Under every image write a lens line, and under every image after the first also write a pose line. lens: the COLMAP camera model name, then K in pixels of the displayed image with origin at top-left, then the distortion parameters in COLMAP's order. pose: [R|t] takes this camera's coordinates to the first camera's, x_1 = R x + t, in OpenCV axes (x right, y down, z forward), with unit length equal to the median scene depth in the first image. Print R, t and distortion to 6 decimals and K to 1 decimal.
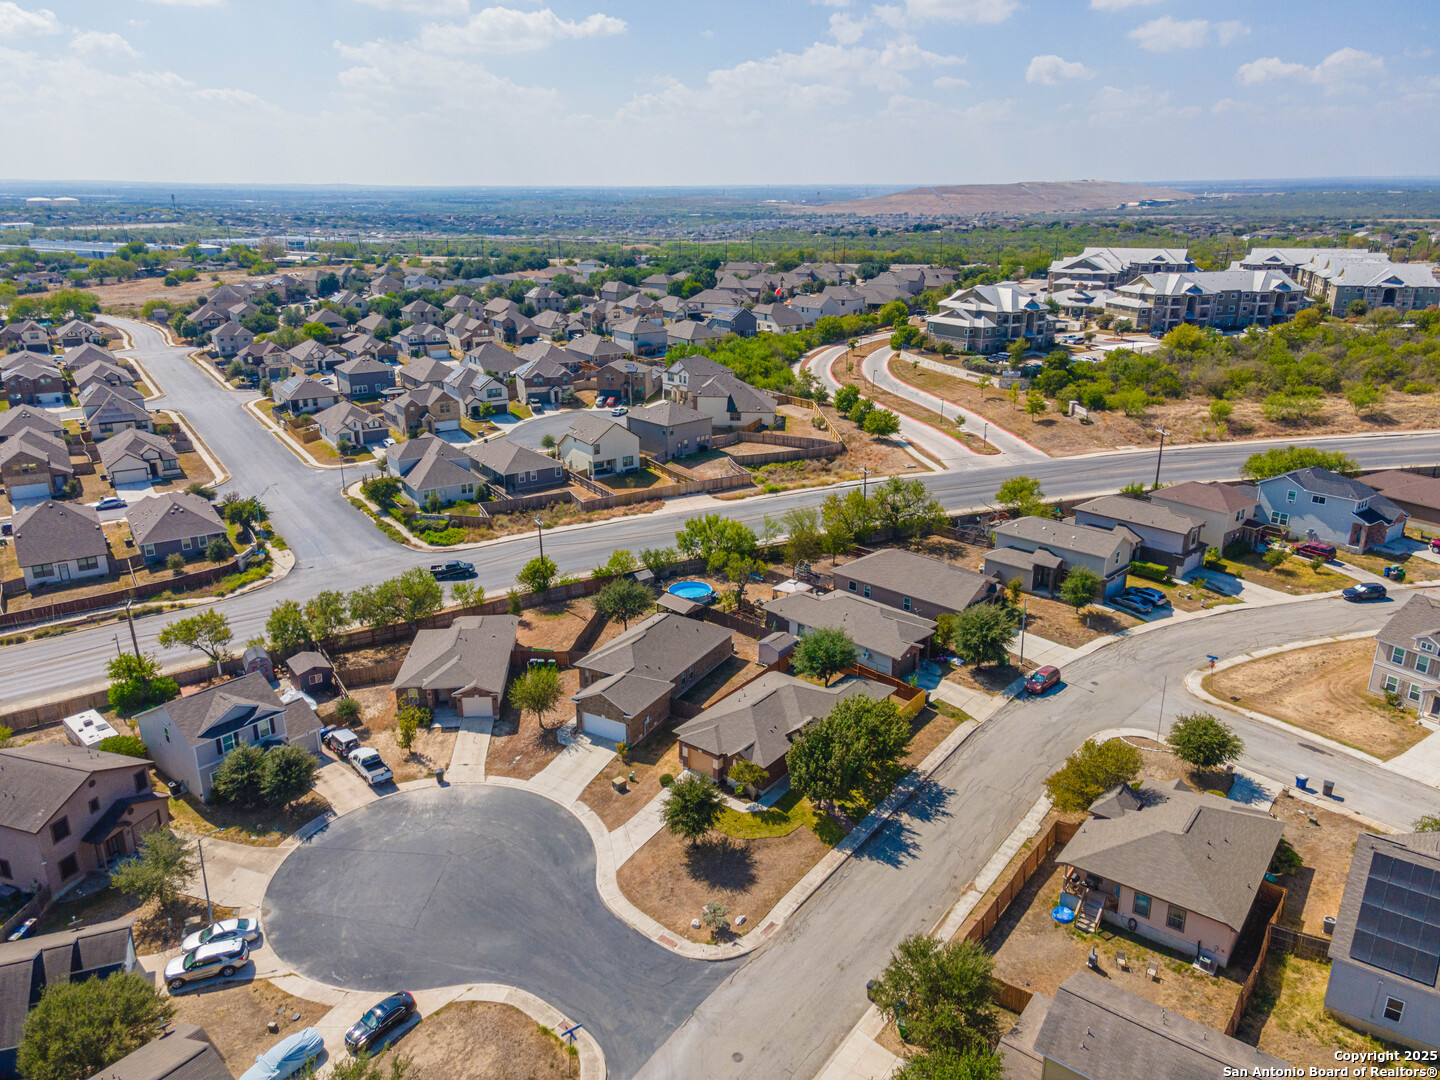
lens RADIAL K [[1039.5, 0, 713.8], [0, 1039.5, 535.7], [0, 0, 1]] dist [0.031977, 0.036593]
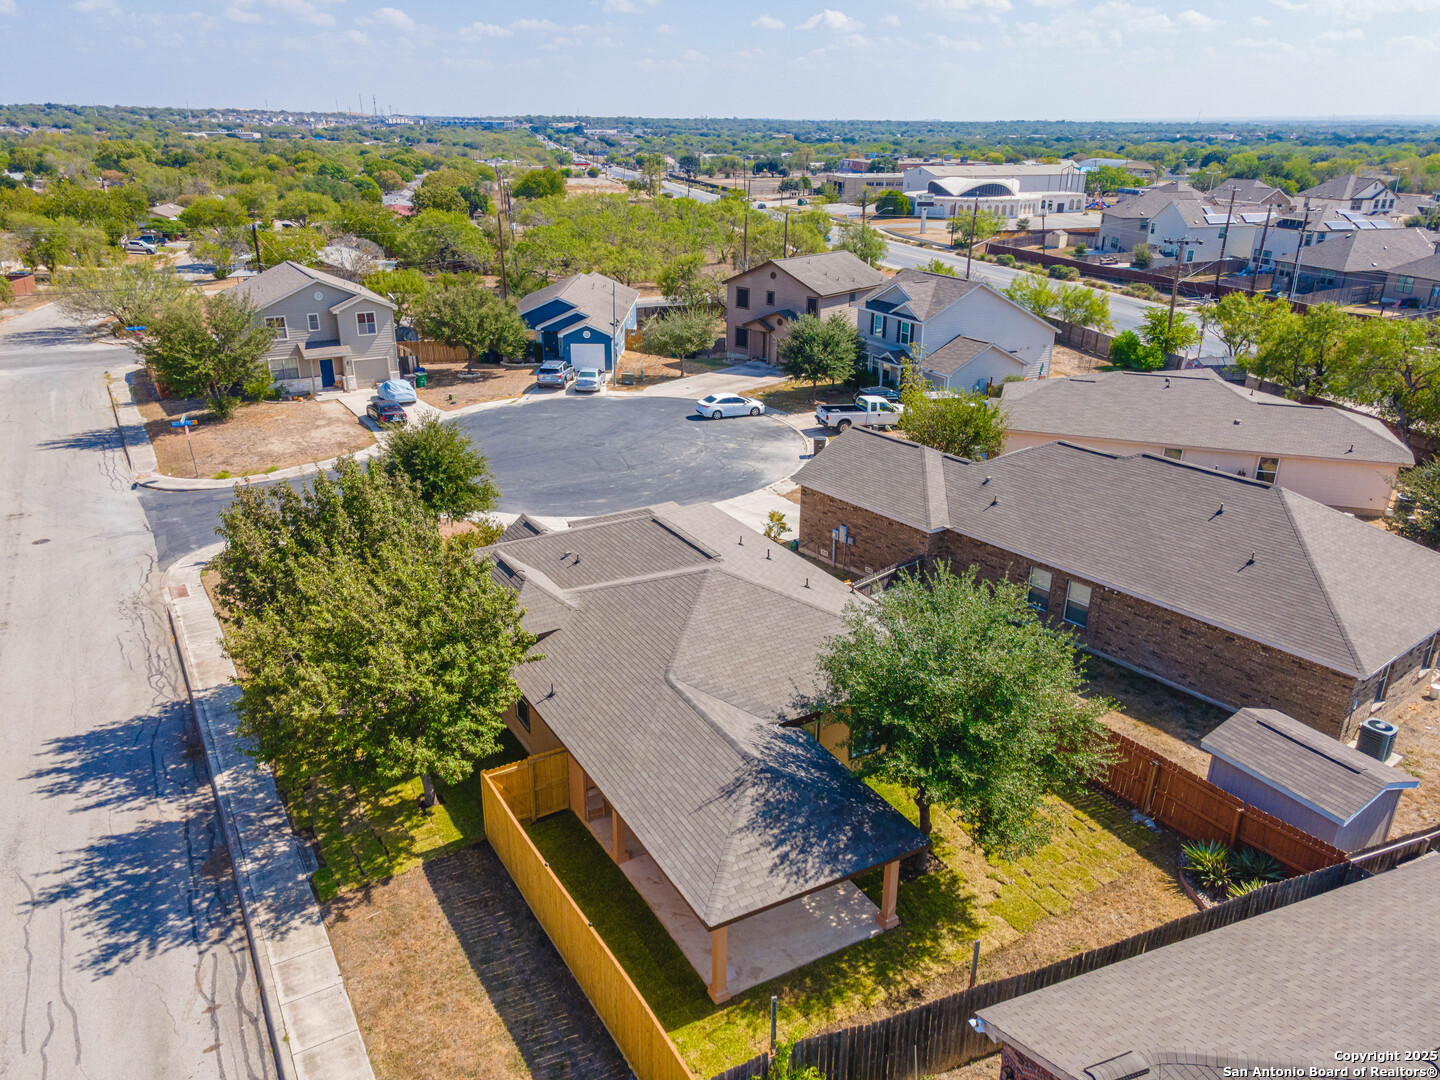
lens RADIAL K [[1039.5, 0, 713.8], [0, 1039.5, 535.7], [0, 0, 1]] dist [0.031977, 0.036593]
pose [[-0.373677, 0.341011, -0.862599, 0.351759], [-0.307531, 0.831818, 0.462065, -0.008750], [0.875095, 0.437938, -0.205960, 1.102918]]
